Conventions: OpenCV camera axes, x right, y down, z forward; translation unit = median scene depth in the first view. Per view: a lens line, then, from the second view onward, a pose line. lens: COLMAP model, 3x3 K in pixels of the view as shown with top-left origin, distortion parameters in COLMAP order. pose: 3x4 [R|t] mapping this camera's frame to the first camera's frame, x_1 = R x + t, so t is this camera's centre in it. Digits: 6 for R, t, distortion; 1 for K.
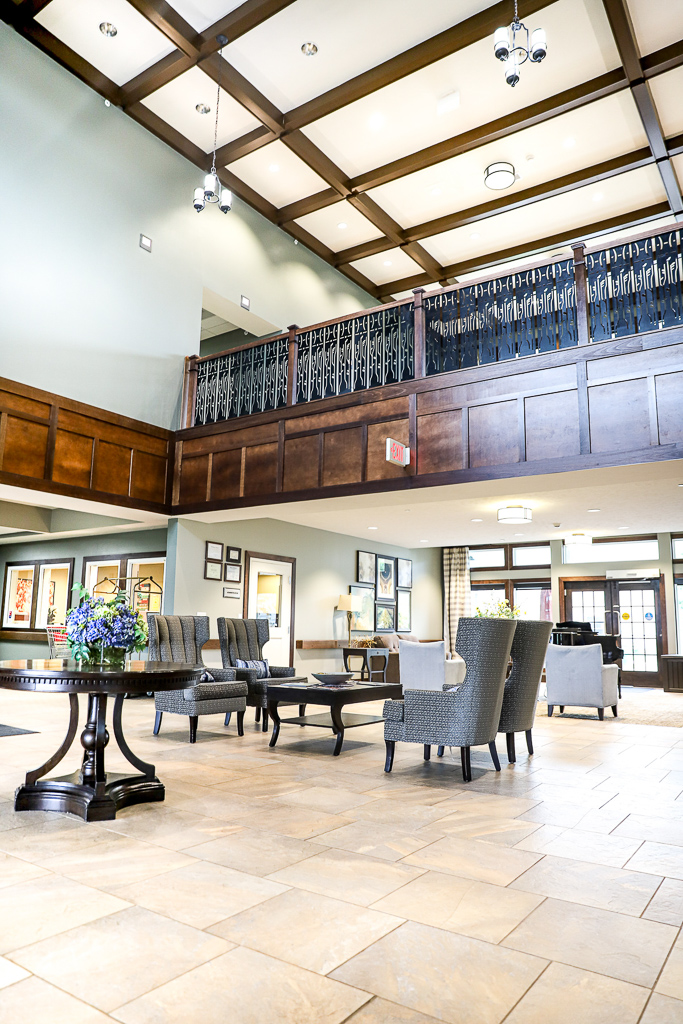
lens RADIAL K [[688.9, 0, 341.5], [0, 688.9, 512.0], [0, 0, 1]] dist [-0.080632, 0.000819]
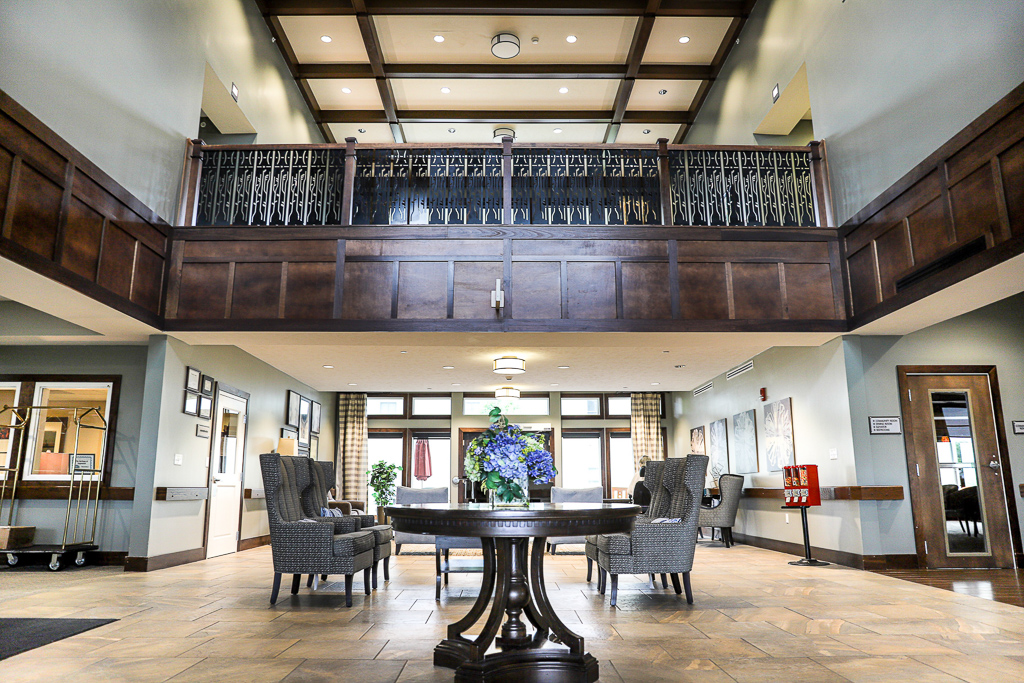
lens RADIAL K [[690.0, 0, 512.0], [0, 690.0, 341.5], [0, 0, 1]] dist [-0.062650, 0.000847]
pose [[0.816975, 0.100810, 0.567794, -0.262520], [-0.081394, 0.994903, -0.059528, 0.022568], [-0.570901, 0.002418, 0.821016, 0.090928]]
